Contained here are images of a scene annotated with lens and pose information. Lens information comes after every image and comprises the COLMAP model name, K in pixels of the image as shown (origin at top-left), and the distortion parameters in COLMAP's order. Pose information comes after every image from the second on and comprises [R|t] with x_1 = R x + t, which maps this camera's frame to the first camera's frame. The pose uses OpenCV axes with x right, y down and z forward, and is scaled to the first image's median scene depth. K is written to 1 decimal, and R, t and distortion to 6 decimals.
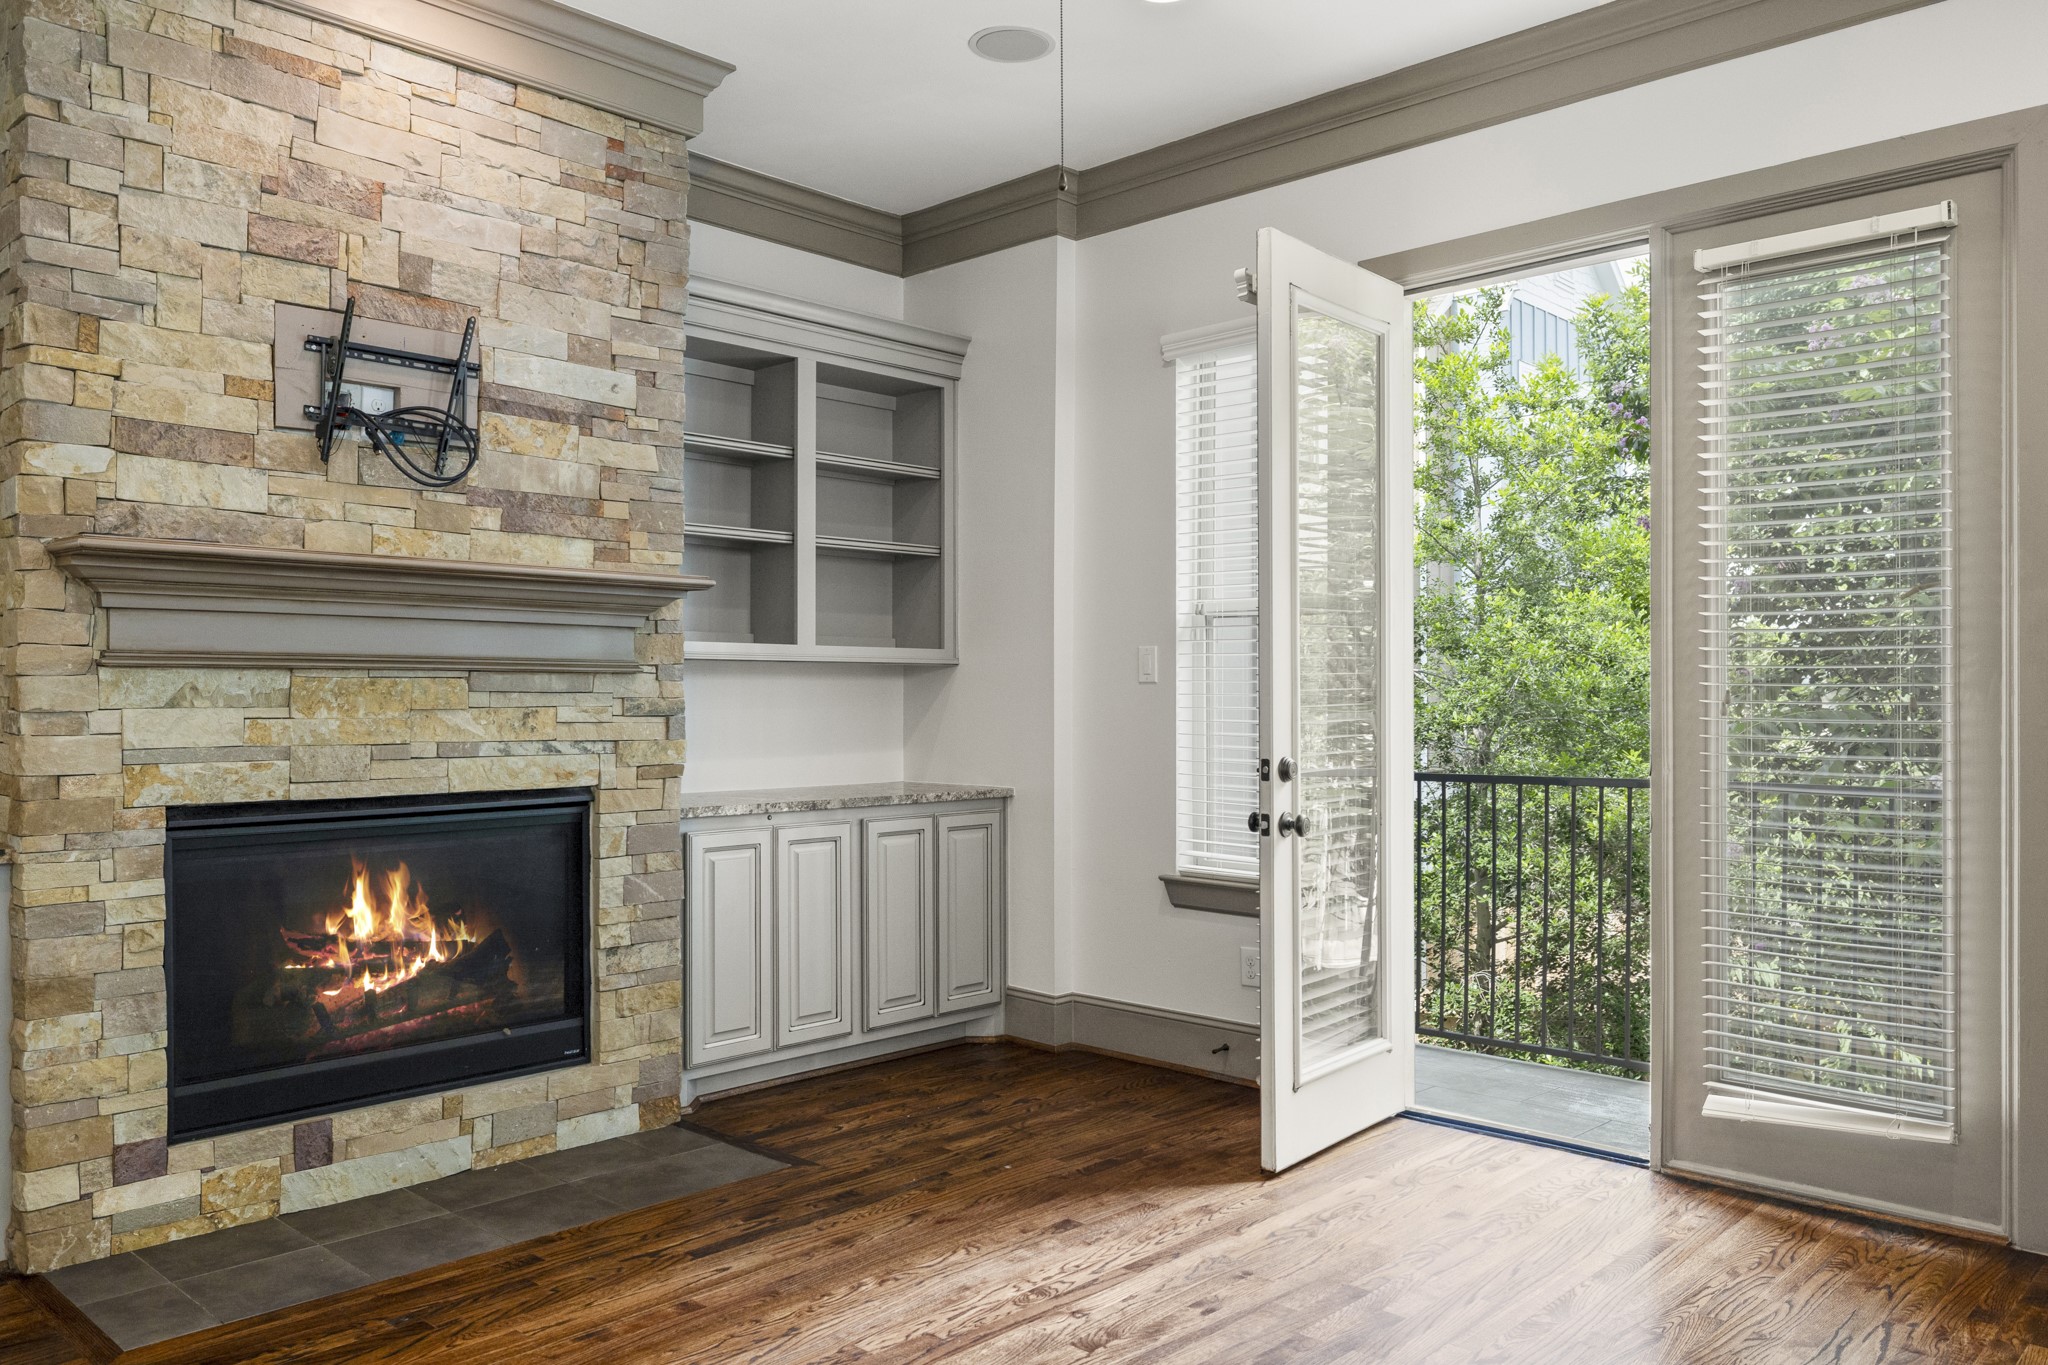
lens RADIAL K [[1513.9, 0, 1024.8], [0, 1513.9, 688.3], [0, 0, 1]] dist [-0.000256, 0.000845]
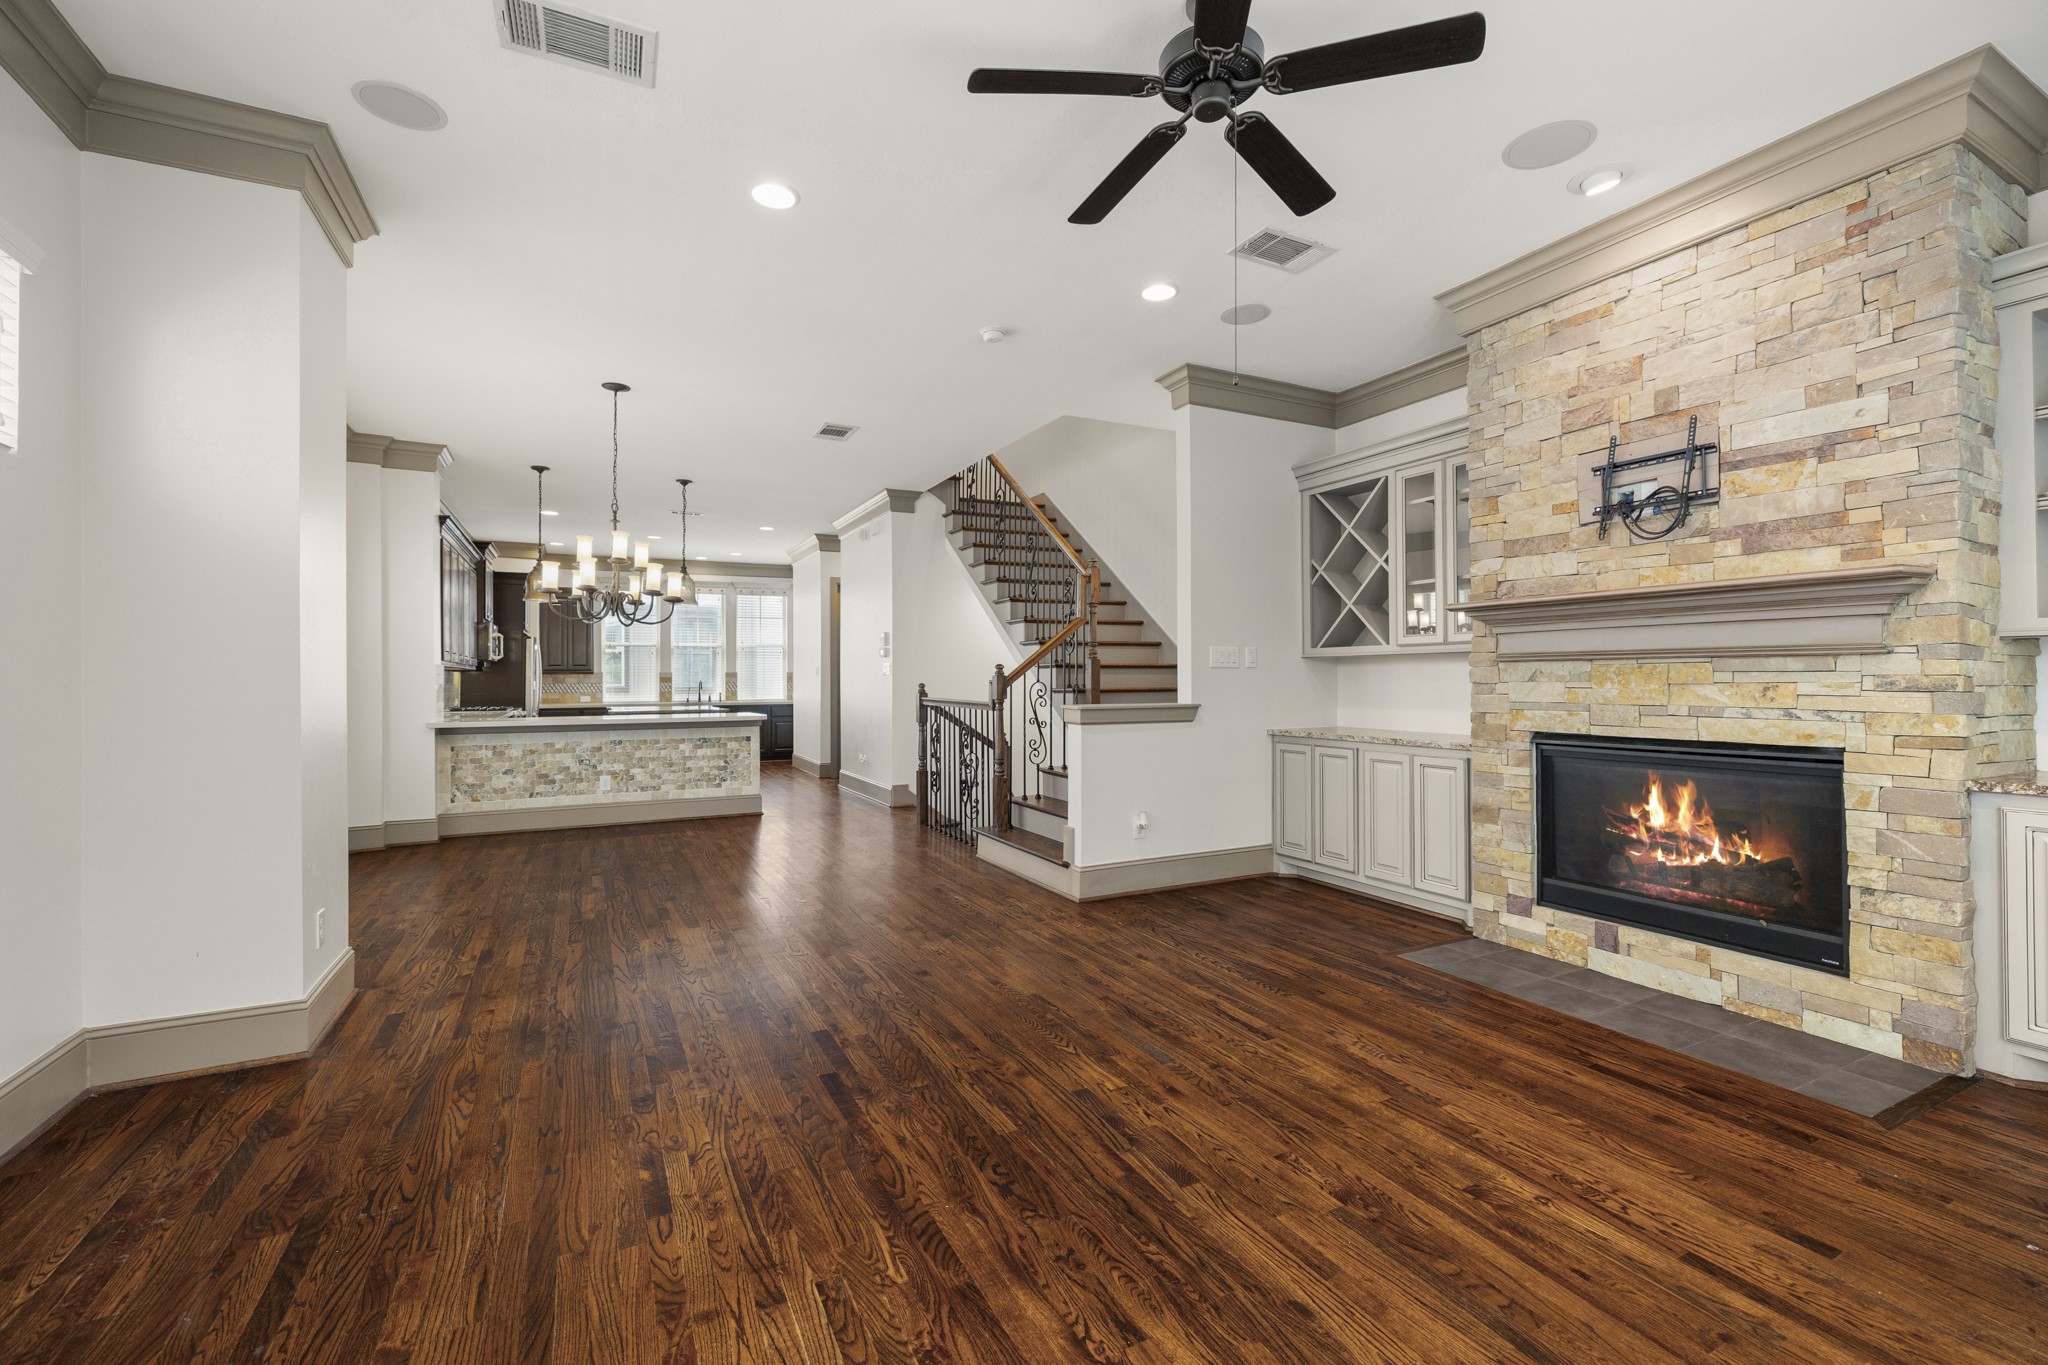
lens RADIAL K [[857.1, 0, 1028.0], [0, 857.1, 672.7], [0, 0, 1]] dist [0.000158, 0.000128]
pose [[-0.326916, -0.007284, -0.945025, 0.637278], [0.007676, 0.999917, -0.010362, 0.006871], [0.945022, -0.010641, -0.326833, 0.674887]]
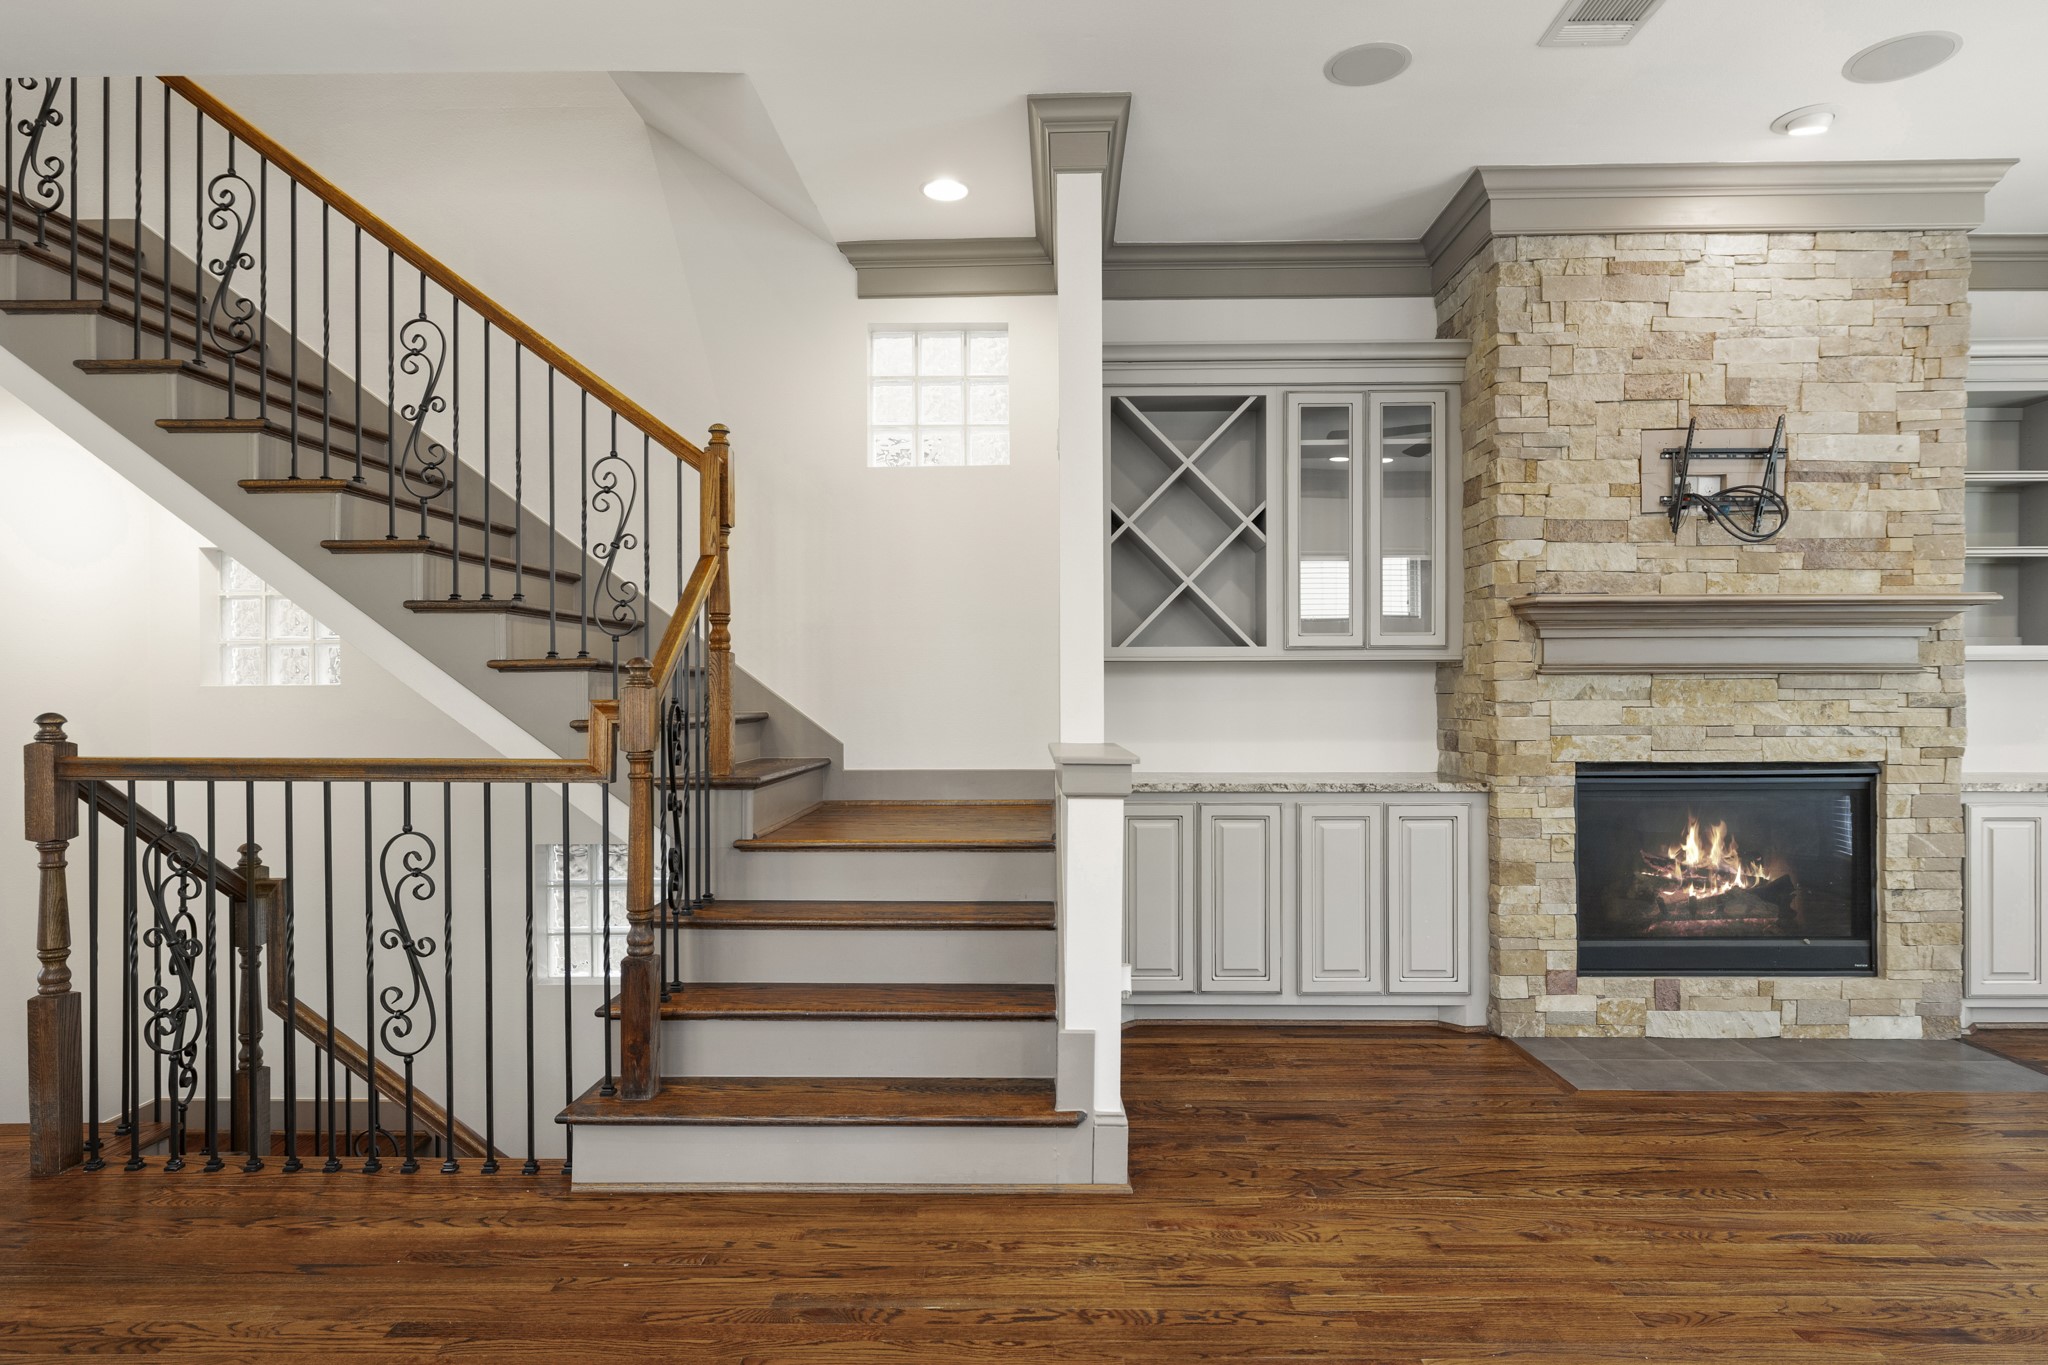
lens RADIAL K [[1184.5, 0, 1028.5], [0, 1184.5, 700.9], [0, 0, 1]] dist [0.002468, -0.002494]
pose [[0.676701, 0.002516, -0.736253, -0.037772], [0.006979, 0.999927, 0.009832, -0.002180], [0.736224, -0.011792, 0.676635, -0.233772]]
